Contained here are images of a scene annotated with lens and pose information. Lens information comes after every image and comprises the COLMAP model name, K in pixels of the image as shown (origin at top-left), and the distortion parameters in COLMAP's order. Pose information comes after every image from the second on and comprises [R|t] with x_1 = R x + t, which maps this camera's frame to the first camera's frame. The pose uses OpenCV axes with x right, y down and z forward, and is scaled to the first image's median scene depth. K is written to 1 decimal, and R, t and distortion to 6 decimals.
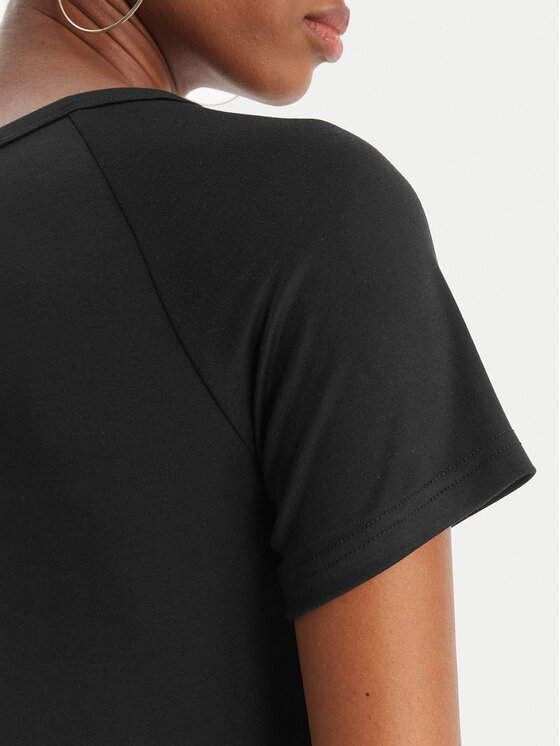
lens RADIAL K [[1231.0, 0, 280.0], [0, 1231.0, 373.0], [0, 0, 1]] dist [-0.191245, 0.107502]
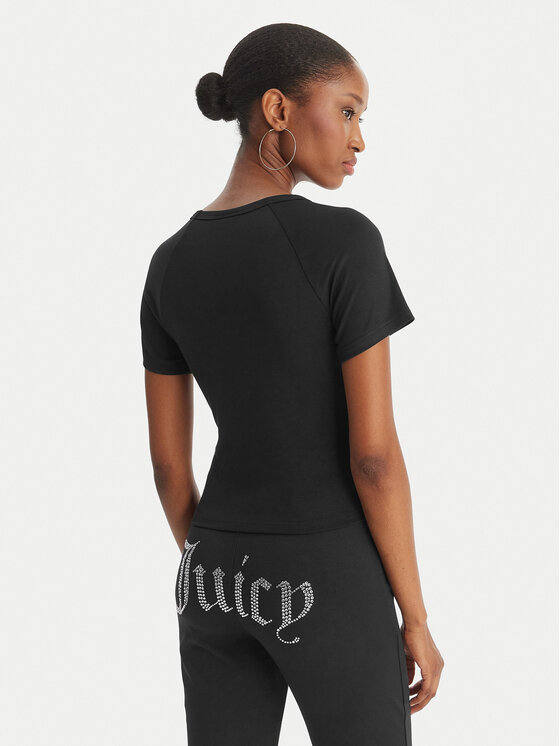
lens RADIAL K [[1231.0, 0, 280.0], [0, 1231.0, 373.0], [0, 0, 1]] dist [-0.191245, 0.107502]
pose [[0.996402, -0.021852, 0.081885, -0.427534], [-0.000605, 0.964327, 0.264713, -0.654320], [-0.084749, -0.263810, 0.960844, -2.194175]]
